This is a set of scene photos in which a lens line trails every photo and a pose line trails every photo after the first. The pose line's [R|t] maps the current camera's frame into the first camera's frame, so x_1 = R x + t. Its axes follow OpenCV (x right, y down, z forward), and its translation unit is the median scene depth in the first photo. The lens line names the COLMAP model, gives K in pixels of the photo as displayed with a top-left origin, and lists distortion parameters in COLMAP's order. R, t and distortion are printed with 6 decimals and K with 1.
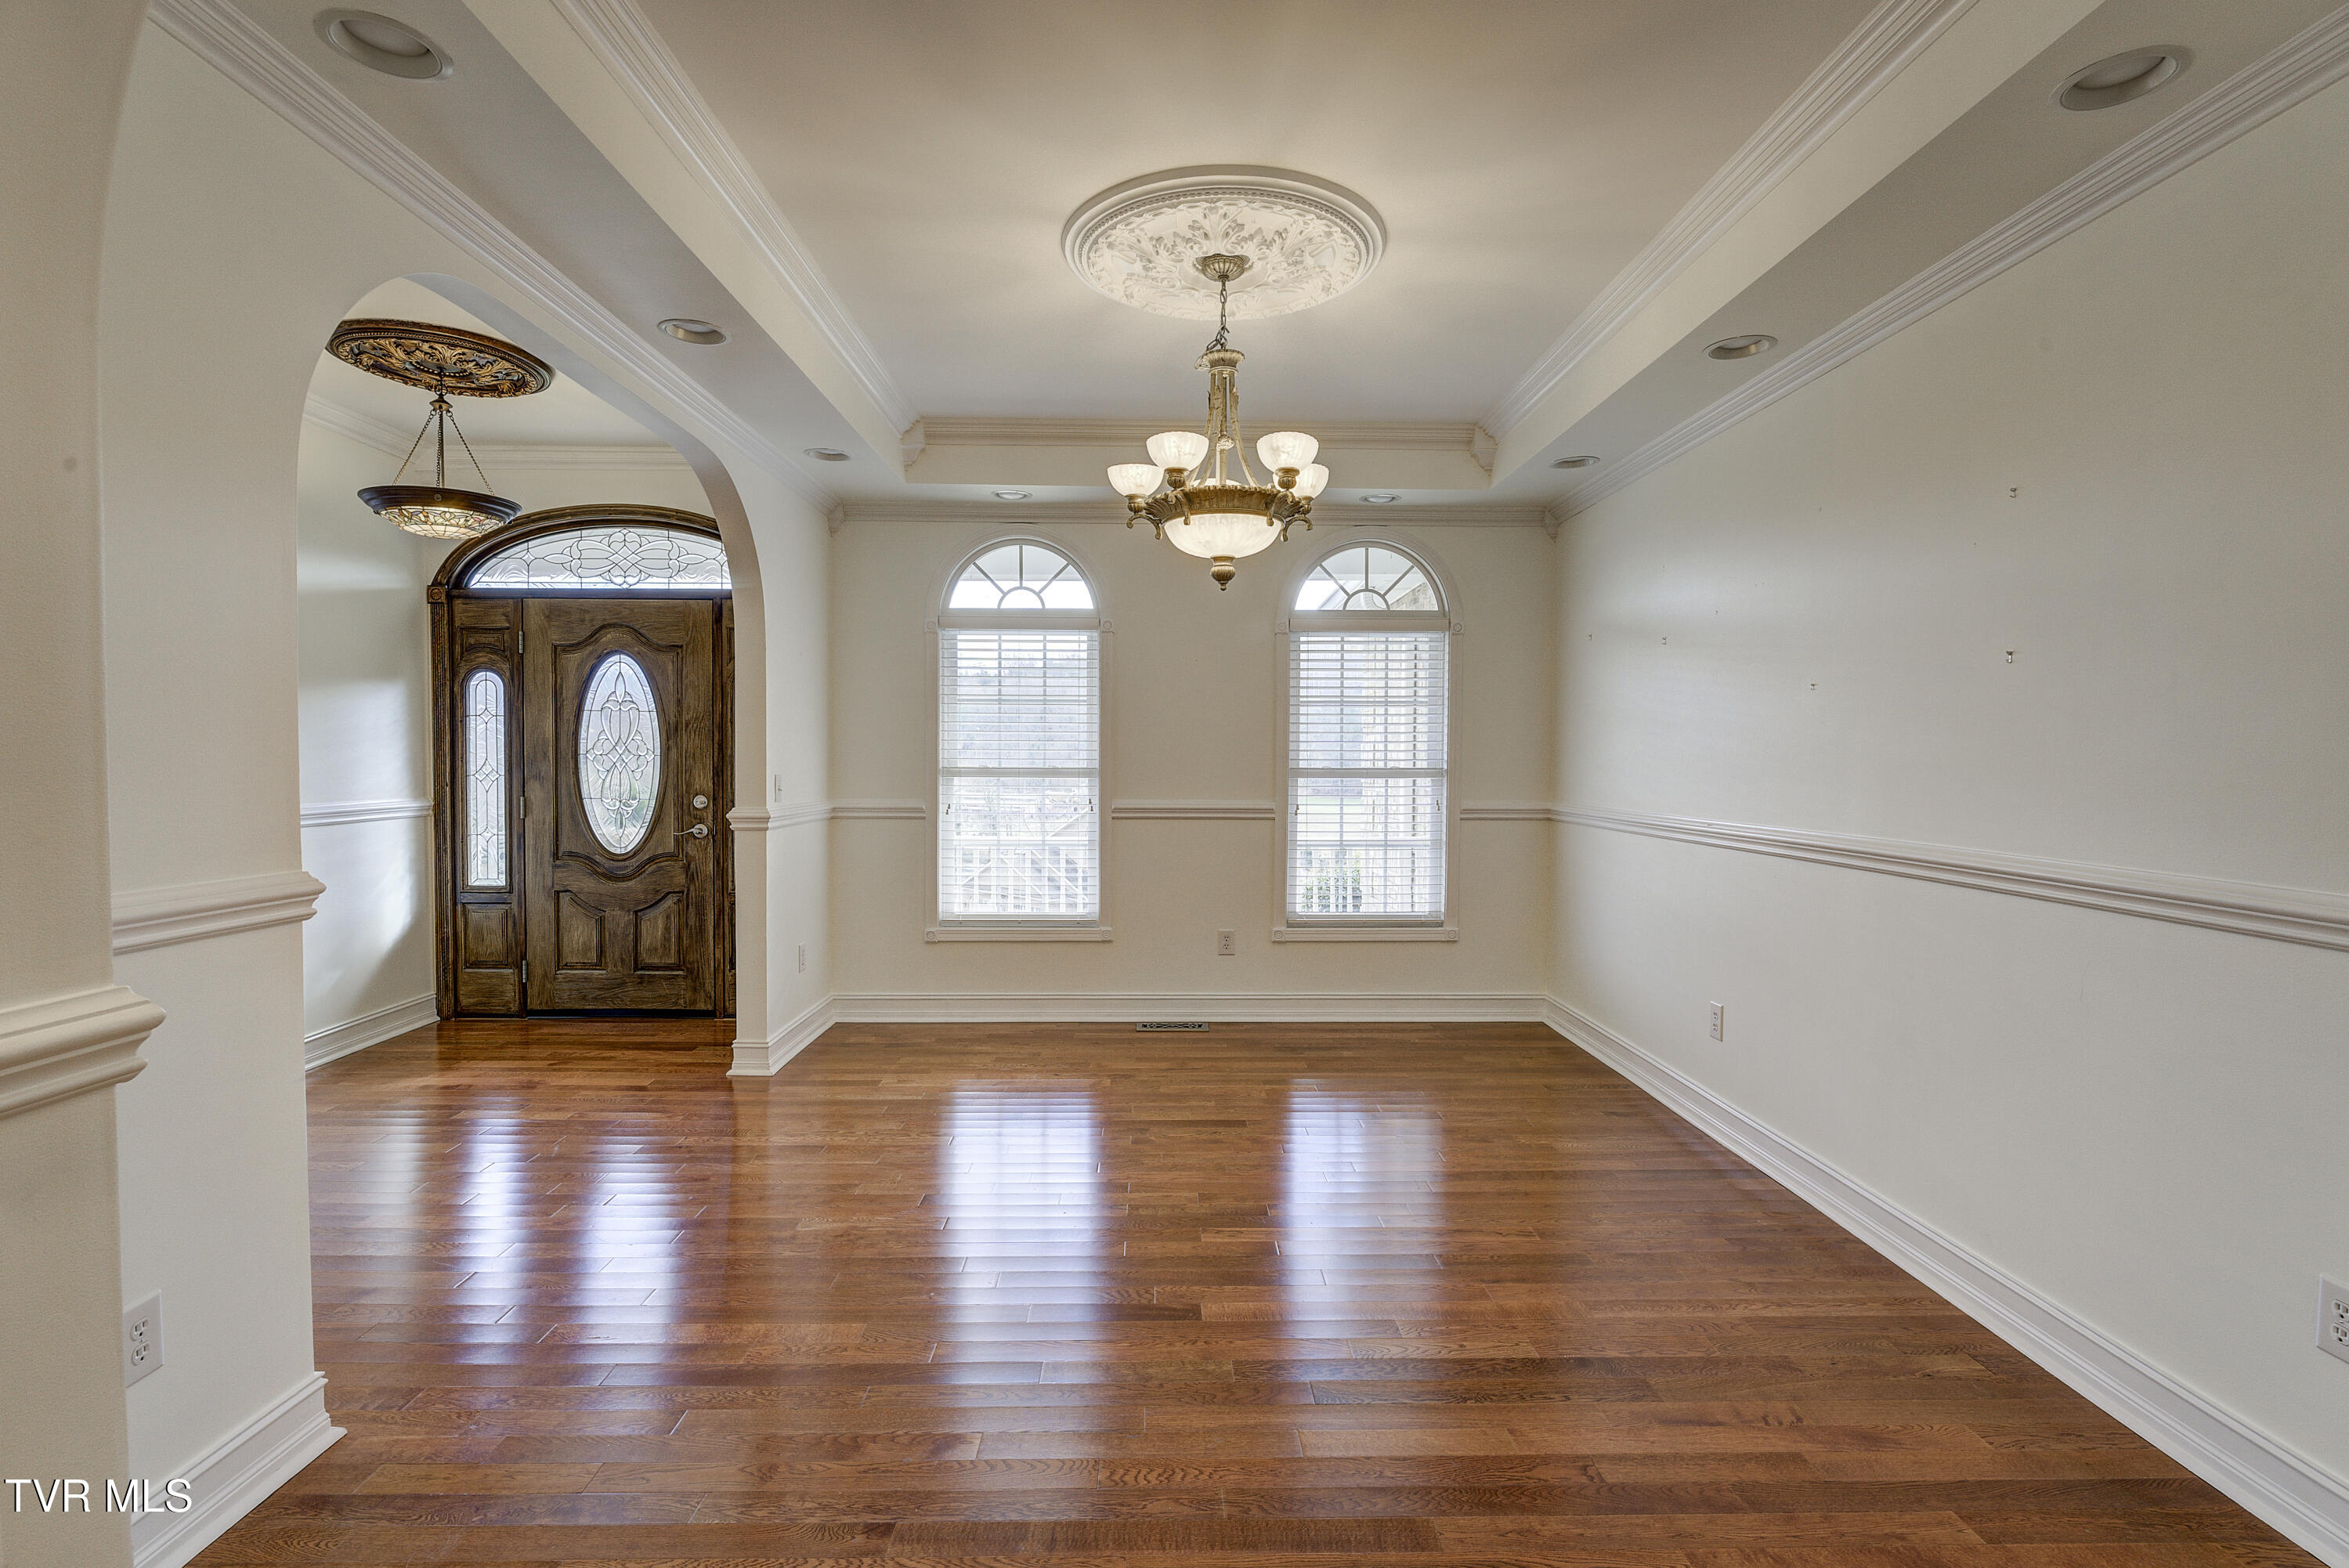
lens RADIAL K [[1078.4, 0, 1178.9], [0, 1078.4, 800.3], [0, 0, 1]] dist [-0.003294, -0.000112]
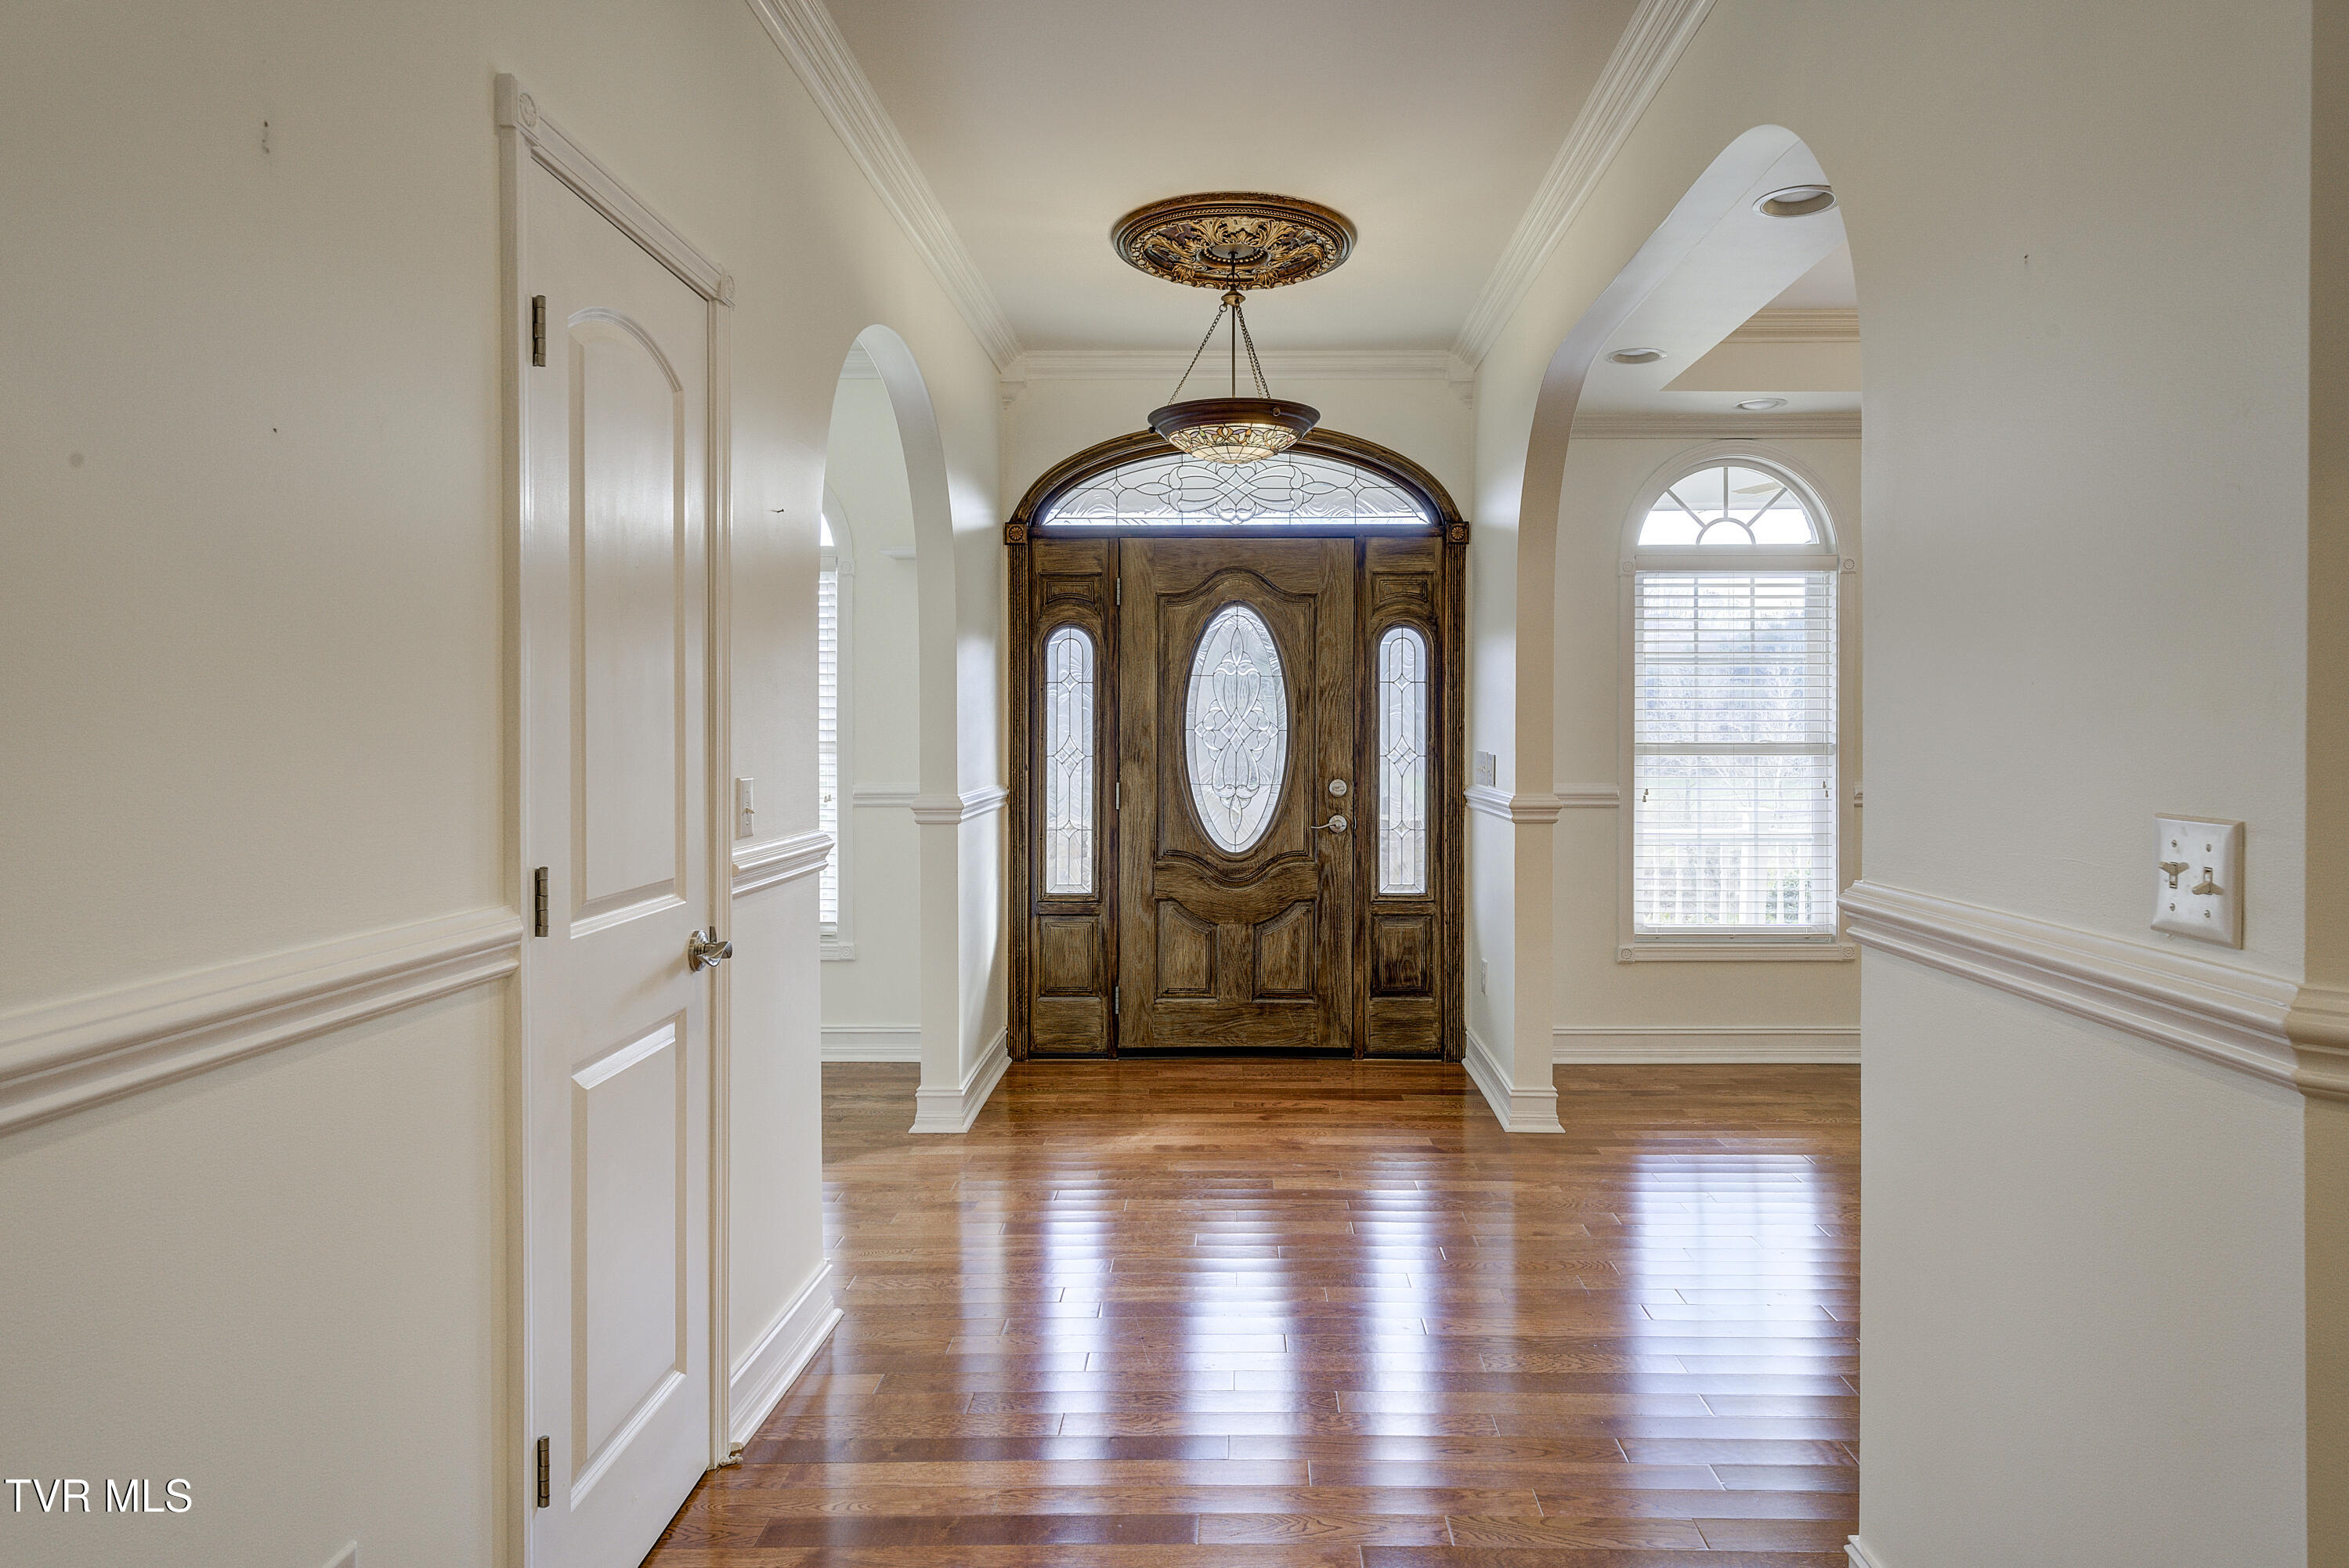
lens RADIAL K [[1339.4, 0, 1238.3], [0, 1339.4, 734.4], [0, 0, 1]] dist [0.022324, 0.001657]
pose [[0.999707, -0.005658, -0.023547, -0.491910], [0.004787, 0.999308, -0.036890, -0.001676], [0.023740, 0.036767, 0.999042, -0.003499]]
